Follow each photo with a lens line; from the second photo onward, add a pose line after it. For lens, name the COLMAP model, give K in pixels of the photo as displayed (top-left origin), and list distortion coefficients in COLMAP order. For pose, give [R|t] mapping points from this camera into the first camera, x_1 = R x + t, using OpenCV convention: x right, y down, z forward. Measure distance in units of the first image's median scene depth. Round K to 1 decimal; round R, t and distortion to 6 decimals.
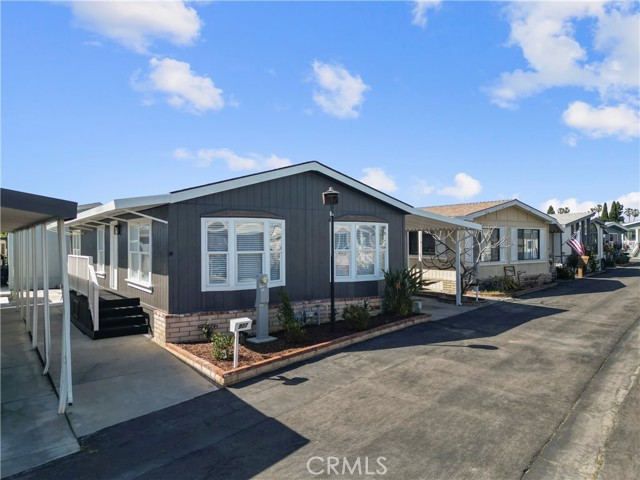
lens RADIAL K [[454.5, 0, 321.2], [0, 454.5, 240.4], [0, 0, 1]] dist [0.039448, -0.019177]
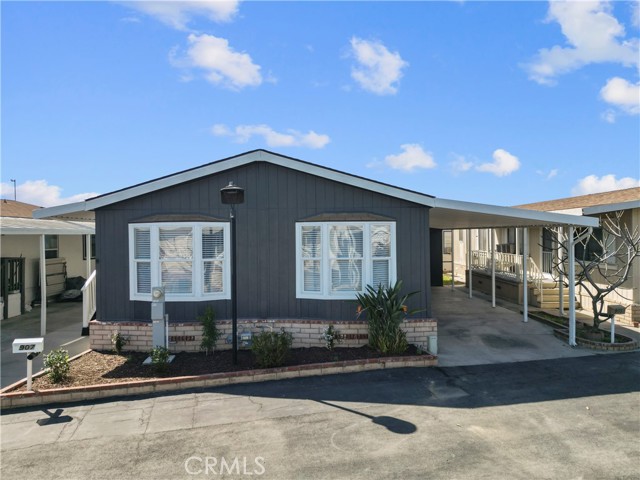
lens RADIAL K [[454.5, 0, 321.2], [0, 454.5, 245.5], [0, 0, 1]] dist [0.039448, -0.019177]
pose [[0.809074, 0.008056, -0.587651, 0.626405], [0.007020, 0.999702, 0.023369, -0.023422], [0.587664, -0.023033, 0.808777, 0.452682]]
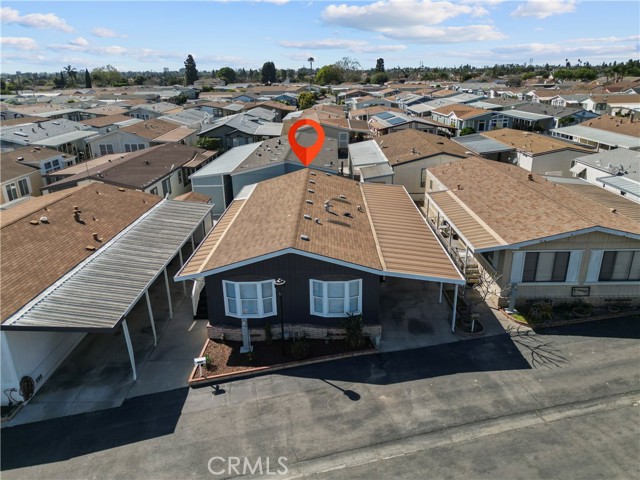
lens RADIAL K [[454.5, 0, 321.9], [0, 454.5, 235.3], [0, 0, 1]] dist [0.039448, -0.019177]
pose [[0.809651, 0.186202, -0.556592, 1.040103], [0.012063, 0.942860, 0.332972, -0.818076], [0.586788, -0.276305, 0.761141, -0.111408]]
